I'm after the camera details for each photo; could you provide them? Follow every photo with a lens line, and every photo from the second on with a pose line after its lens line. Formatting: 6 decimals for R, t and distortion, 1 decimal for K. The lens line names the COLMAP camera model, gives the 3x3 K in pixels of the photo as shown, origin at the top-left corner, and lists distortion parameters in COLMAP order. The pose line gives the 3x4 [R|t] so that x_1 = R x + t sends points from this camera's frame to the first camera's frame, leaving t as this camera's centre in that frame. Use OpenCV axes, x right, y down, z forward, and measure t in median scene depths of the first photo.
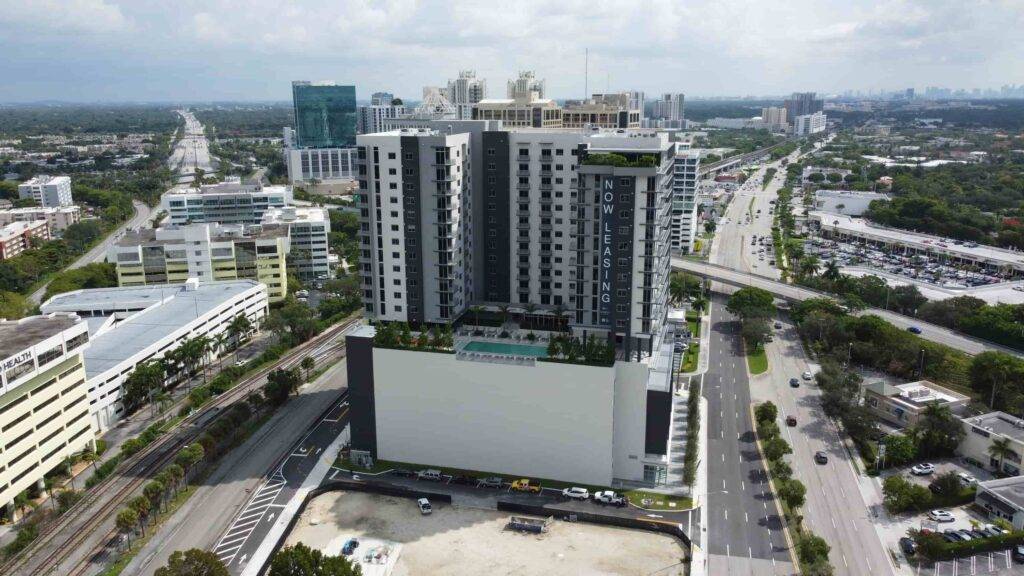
lens RADIAL K [[764.4, 0, 512.0], [0, 764.4, 288.0], [0, 0, 1]] dist [-0.001568, -0.002234]
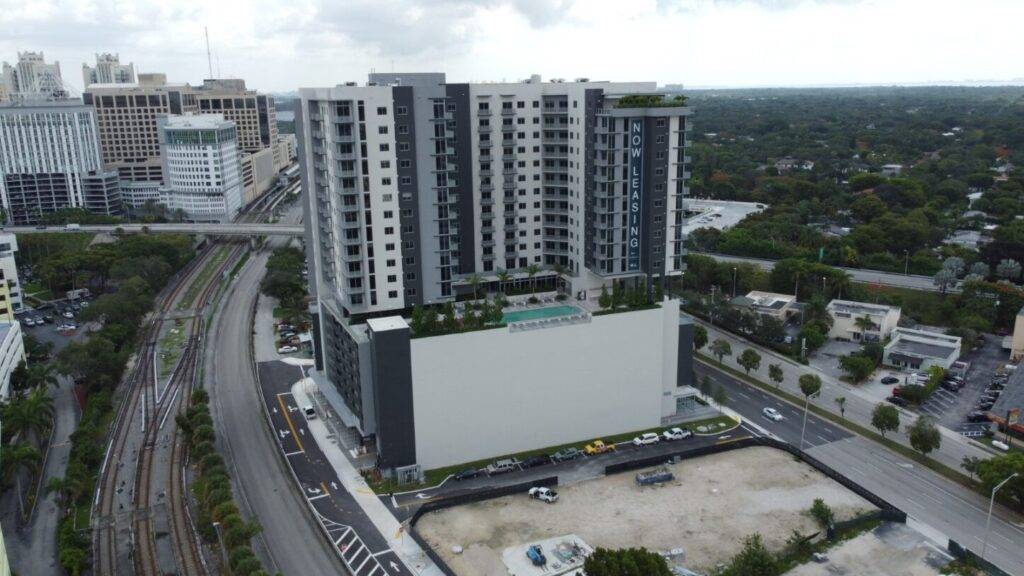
lens RADIAL K [[764.4, 0, 512.0], [0, 764.4, 288.0], [0, 0, 1]] dist [-0.001568, -0.002234]
pose [[0.825488, -0.154270, 0.542928, -0.525023], [0.151206, 0.987206, 0.050608, -0.003006], [-0.543789, 0.040318, 0.838253, 0.232967]]
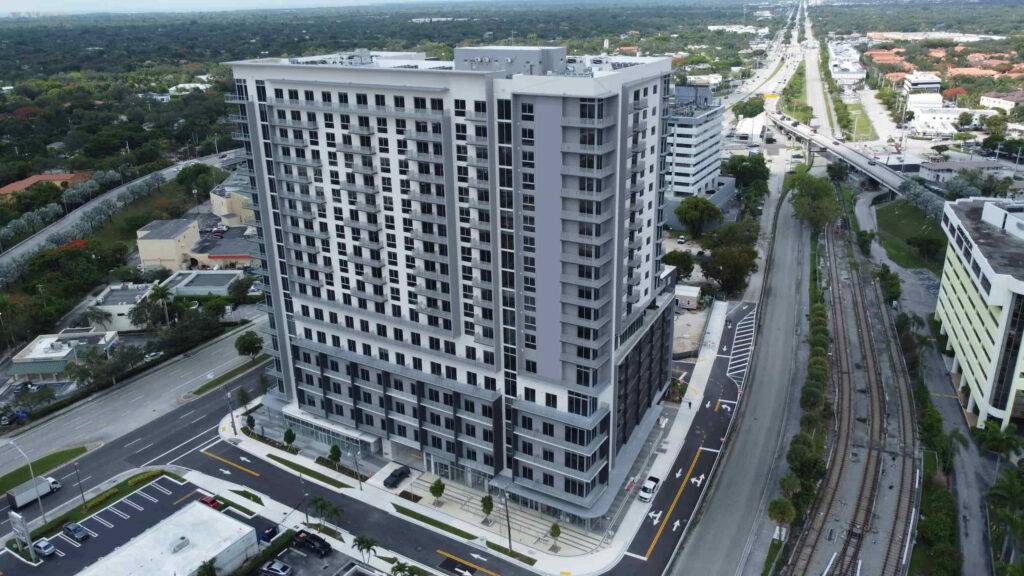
lens RADIAL K [[764.4, 0, 512.0], [0, 764.4, 288.0], [0, 0, 1]] dist [-0.001568, -0.002234]
pose [[-0.952650, -0.090311, 0.290348, -0.296584], [0.093846, 0.820932, 0.563261, -0.451747], [-0.289225, 0.563839, -0.773586, 1.763895]]
